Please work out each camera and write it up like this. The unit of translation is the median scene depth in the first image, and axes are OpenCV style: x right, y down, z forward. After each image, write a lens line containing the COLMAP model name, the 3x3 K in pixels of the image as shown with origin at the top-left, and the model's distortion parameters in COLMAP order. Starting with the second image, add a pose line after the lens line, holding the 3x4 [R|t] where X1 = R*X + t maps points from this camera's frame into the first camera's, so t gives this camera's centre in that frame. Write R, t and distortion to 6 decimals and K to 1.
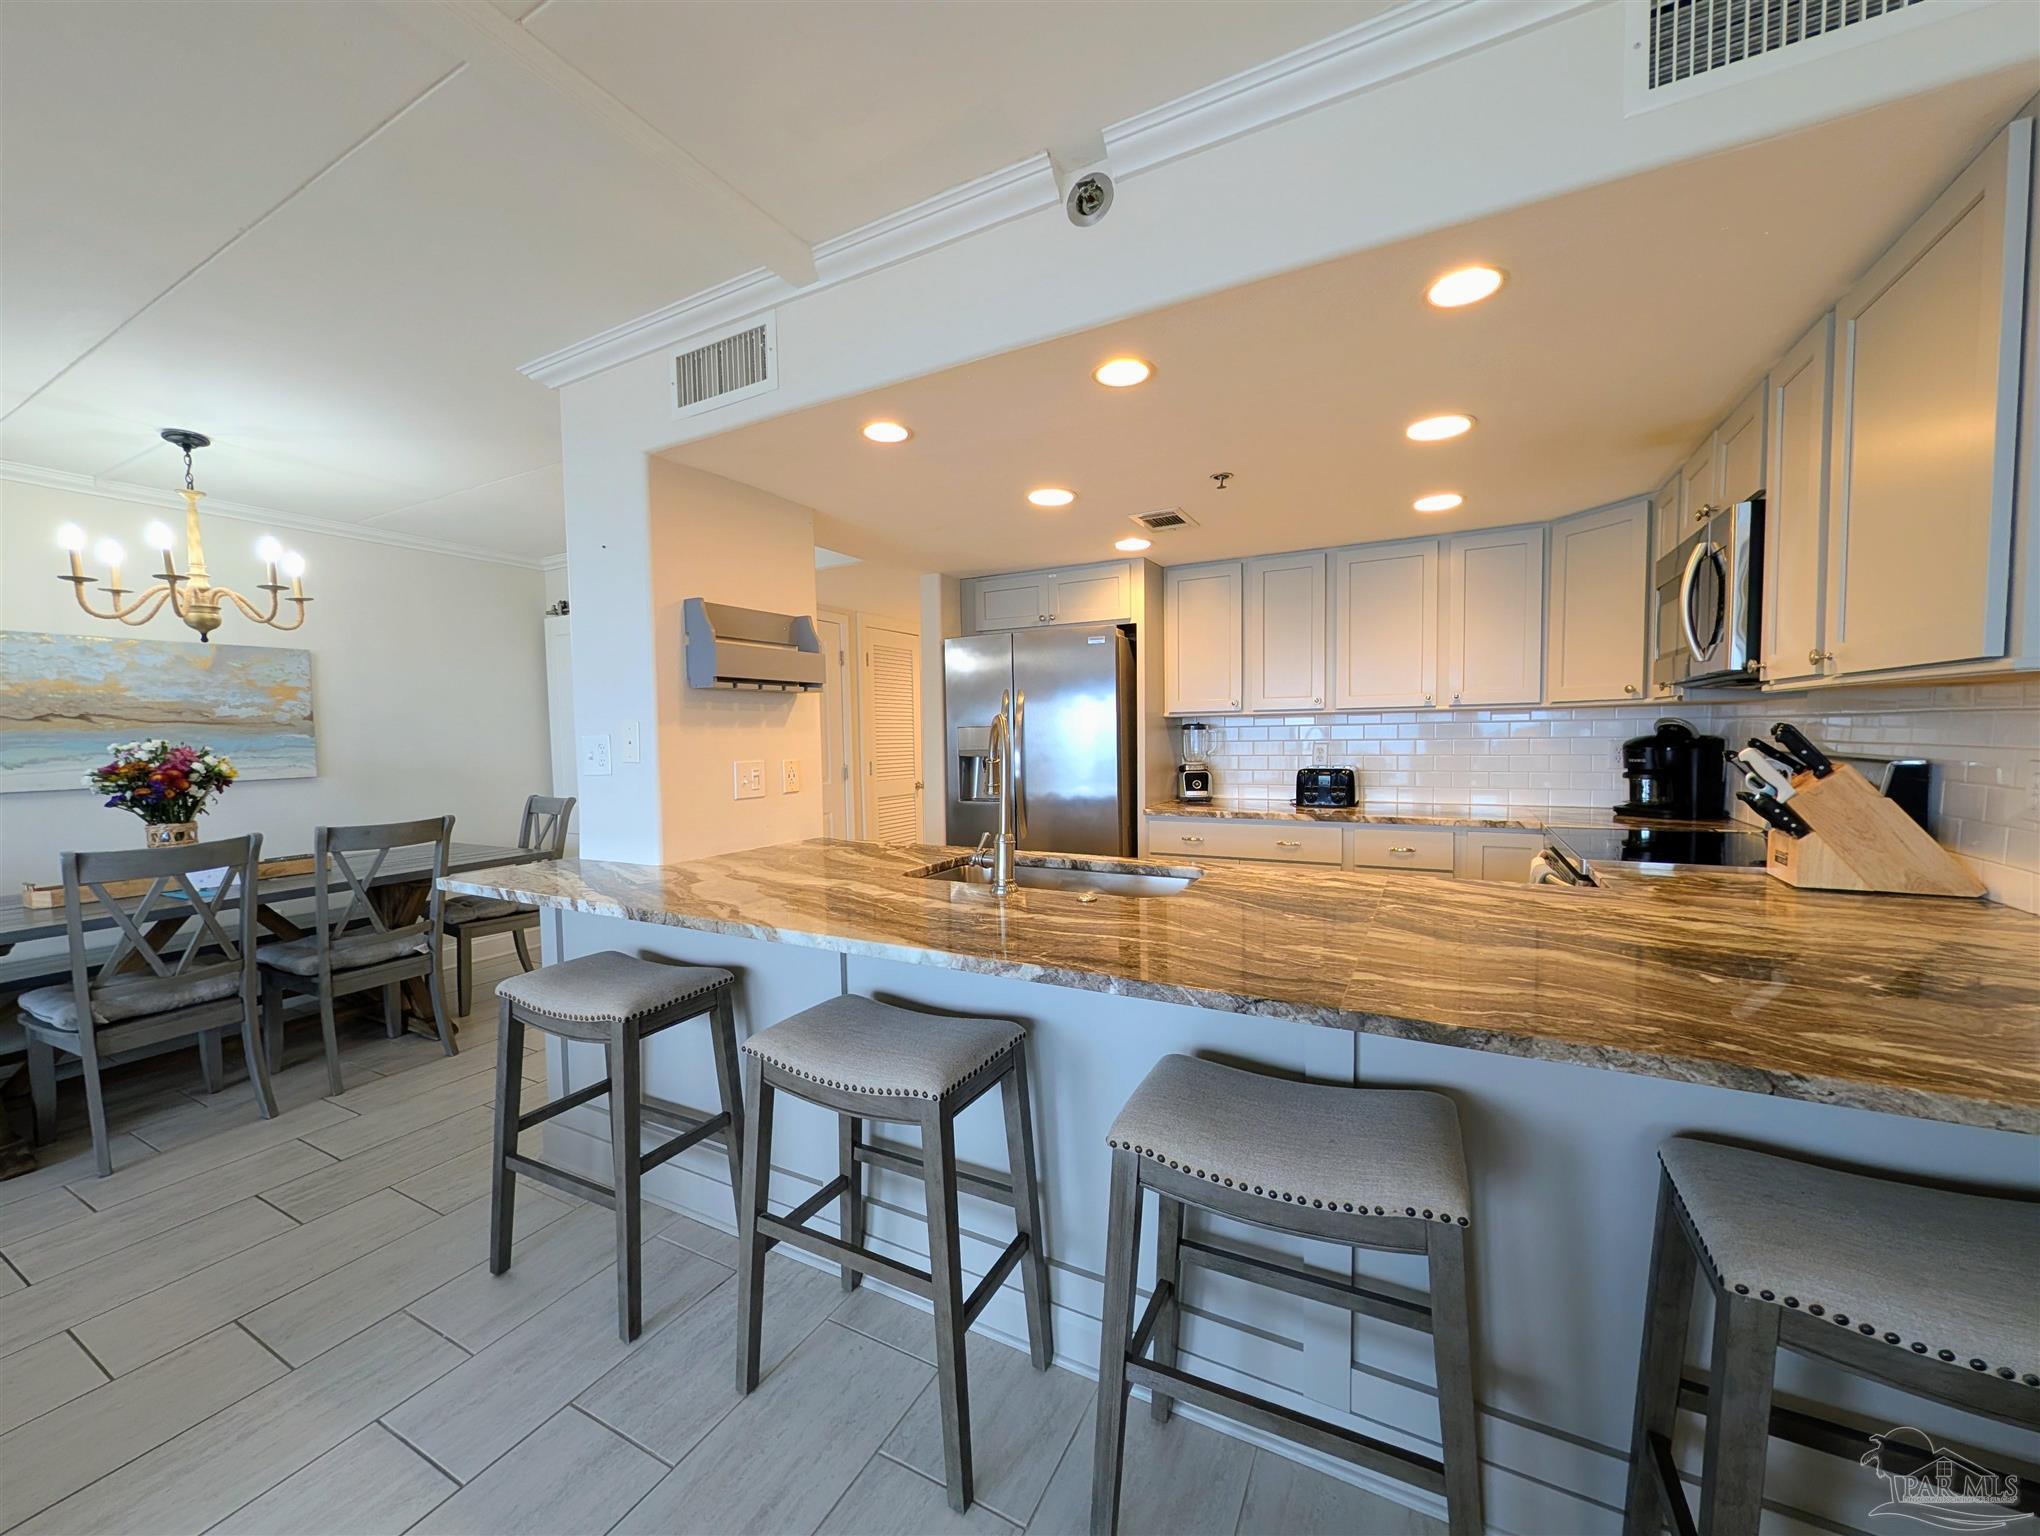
lens RADIAL K [[786.6, 0, 1020.3], [0, 786.6, 773.3], [0, 0, 1]] dist [-0.001025, 0.000209]
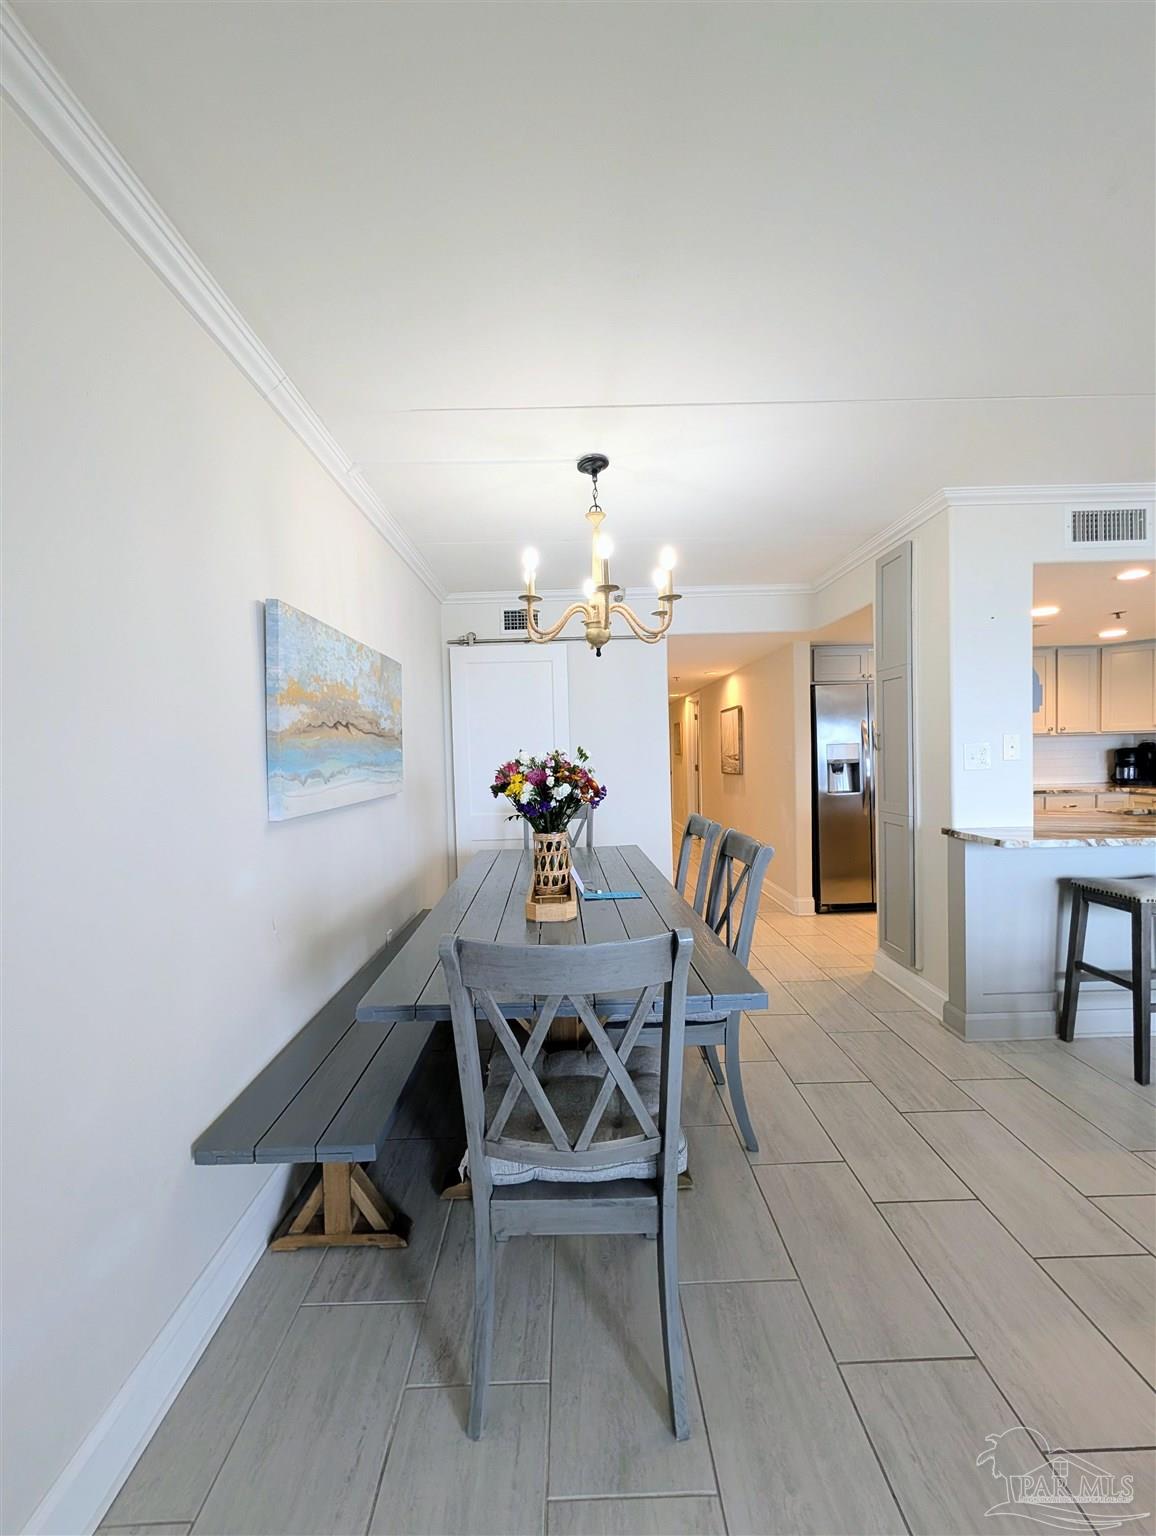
lens RADIAL K [[592.3, 0, 574.1], [0, 592.3, 767.4], [0, 0, 1]] dist [-0.001025, 0.000209]
pose [[0.882682, -0.013685, 0.469772, -2.144746], [0.031437, 0.999056, -0.029965, 0.010763], [-0.468919, 0.041218, 0.882279, 0.463838]]
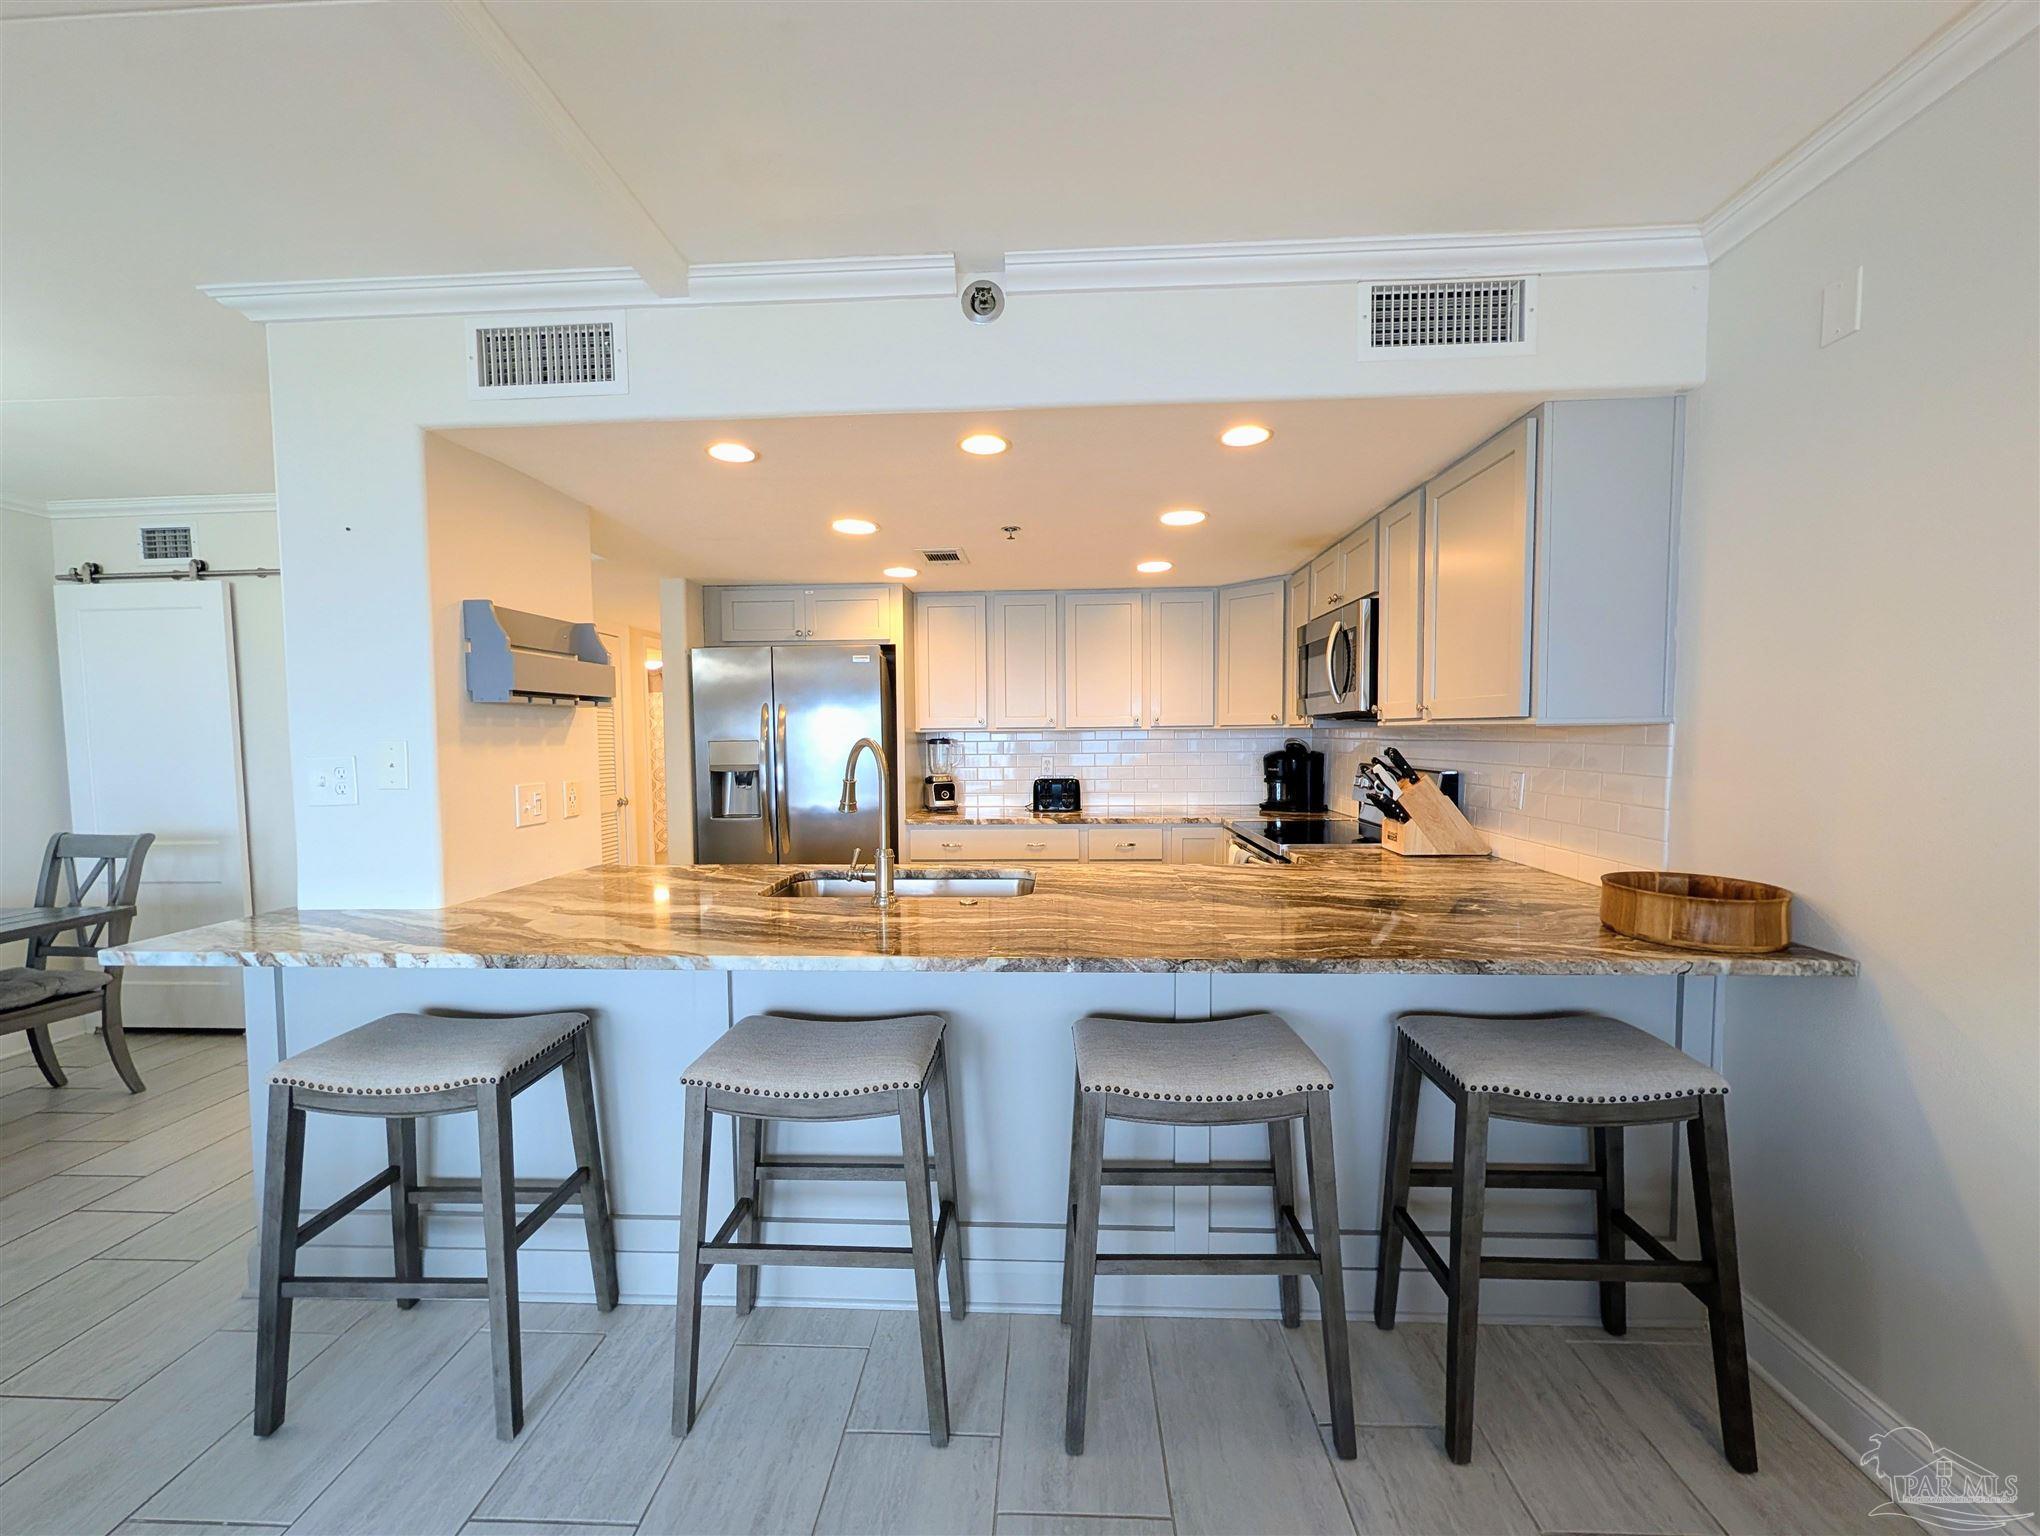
lens RADIAL K [[786.6, 0, 1025.4], [0, 786.6, 773.0], [0, 0, 1]] dist [-0.001025, 0.000209]
pose [[0.902805, -0.013595, 0.429835, -0.295167], [0.017126, 0.999844, -0.004347, -0.018851], [-0.429709, 0.011286, 0.902897, -0.060248]]
